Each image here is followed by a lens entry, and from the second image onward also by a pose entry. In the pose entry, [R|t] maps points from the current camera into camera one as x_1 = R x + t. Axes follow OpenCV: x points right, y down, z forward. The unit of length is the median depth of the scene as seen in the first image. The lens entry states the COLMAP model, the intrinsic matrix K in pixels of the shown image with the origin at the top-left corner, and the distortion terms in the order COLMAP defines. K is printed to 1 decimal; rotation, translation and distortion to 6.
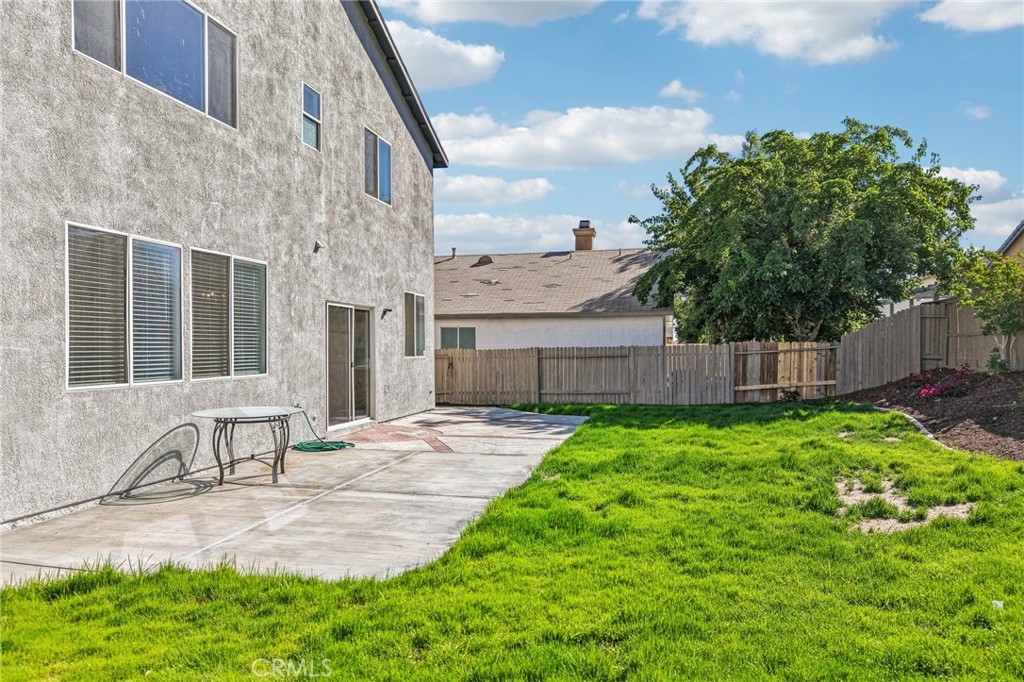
lens RADIAL K [[684.8, 0, 510.1], [0, 684.8, 348.6], [0, 0, 1]] dist [-0.002475, -0.007073]
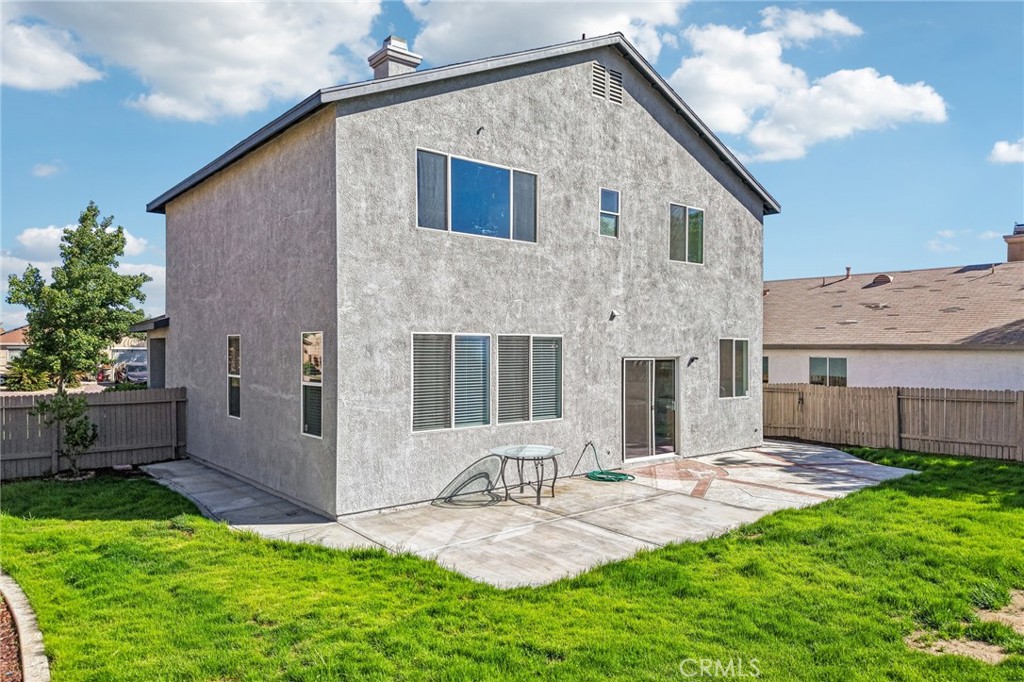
lens RADIAL K [[679.4, 0, 512.0], [0, 679.4, 341.0], [0, 0, 1]] dist [0.063483, -0.069989]
pose [[0.799255, 0.005605, -0.600966, 0.353878], [-0.011309, 0.999920, -0.005714, -0.102623], [0.600885, 0.011363, 0.799254, -0.118241]]
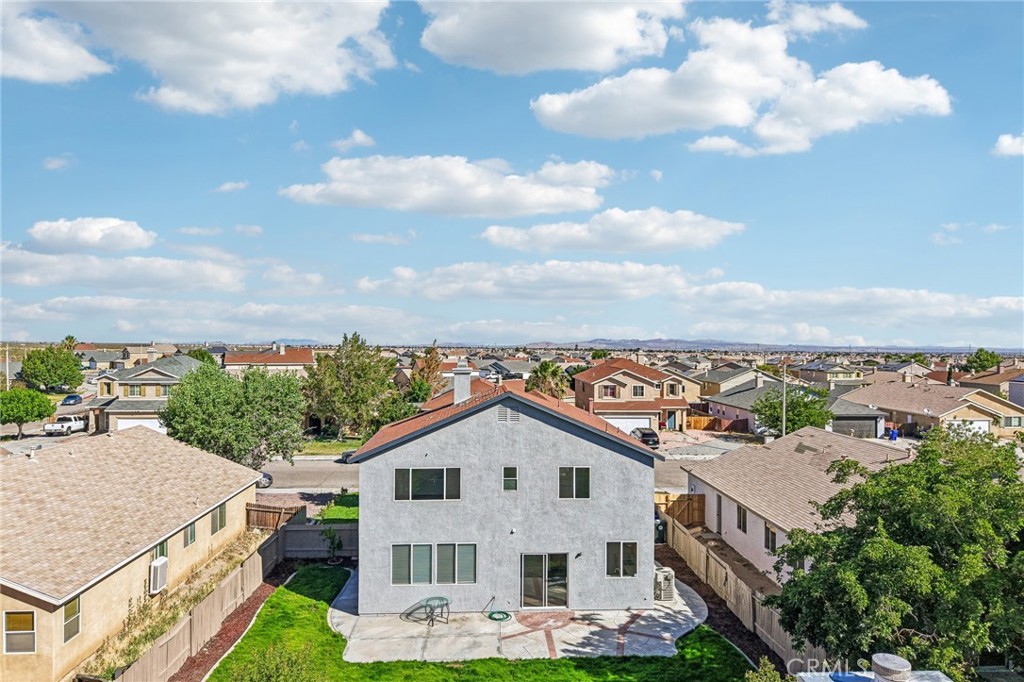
lens RADIAL K [[691.2, 0, 507.3], [0, 691.2, 336.8], [0, 0, 1]] dist [0.024565, -0.003107]
pose [[0.291957, 0.000834, -0.956431, 2.294028], [-0.011296, 0.999933, -0.002576, -0.925888], [0.956365, 0.011556, 0.291947, 0.282274]]
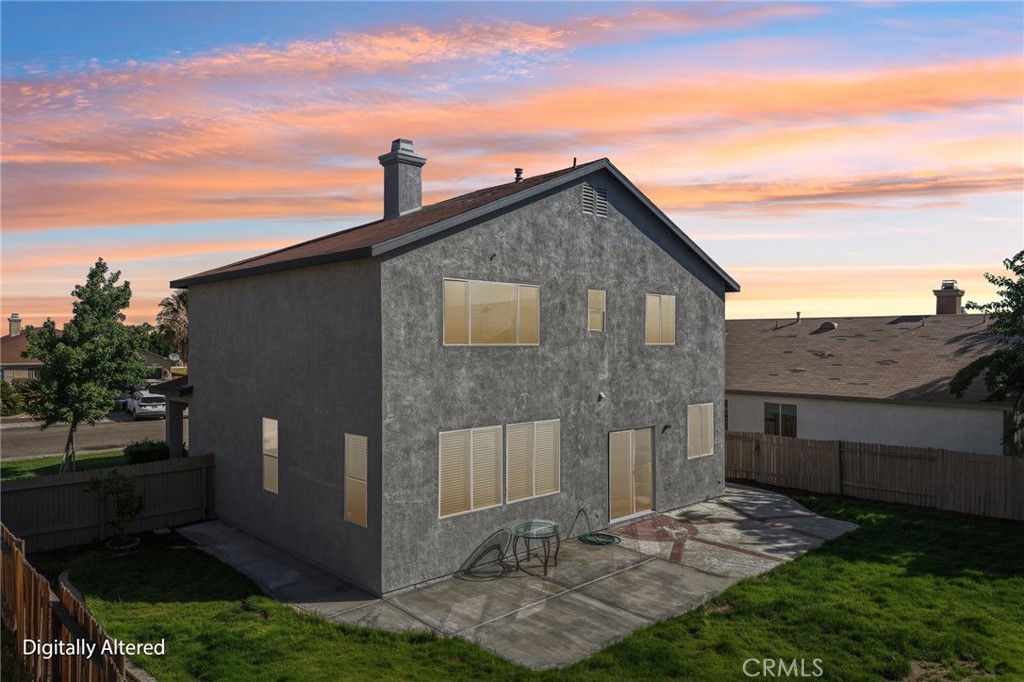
lens RADIAL K [[677.7, 0, 510.1], [0, 677.7, 339.5], [0, 0, 1]] dist [0.074737, -0.096878]
pose [[0.831182, 0.004634, -0.555980, 0.402965], [-0.008122, 0.999960, -0.003808, -0.294012], [0.555940, 0.007680, 0.831187, -0.347465]]
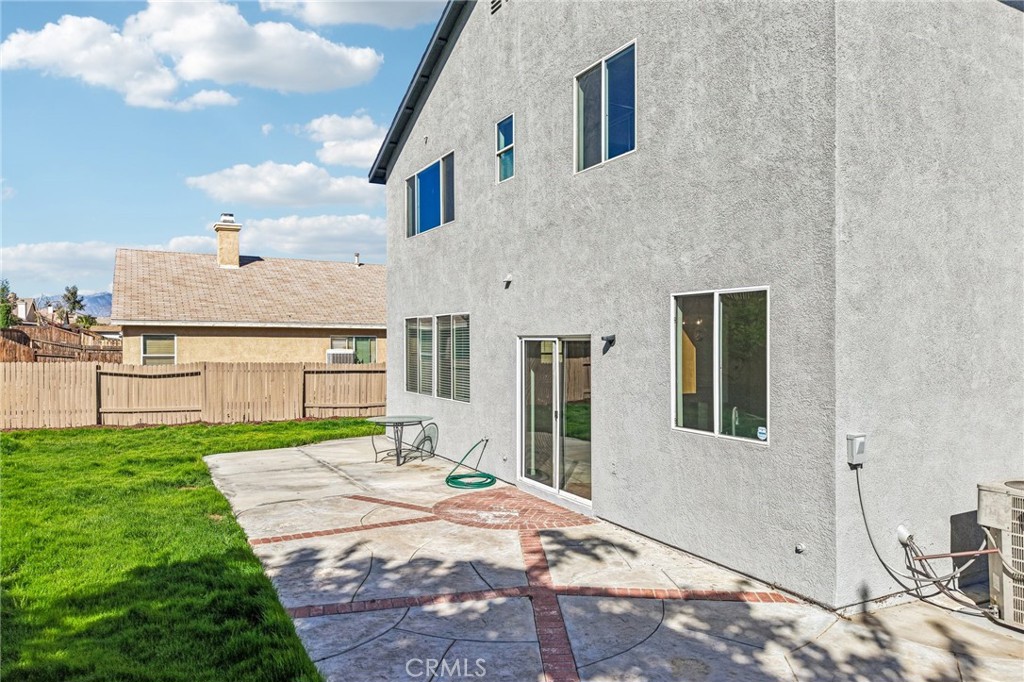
lens RADIAL K [[691.2, 0, 507.3], [0, 691.2, 336.8], [0, 0, 1]] dist [0.024565, -0.003107]
pose [[-0.748108, 0.003280, -0.663569, 0.396996], [0.002943, 0.999994, 0.001625, -0.080299], [0.663570, -0.000737, -0.748114, 1.907367]]
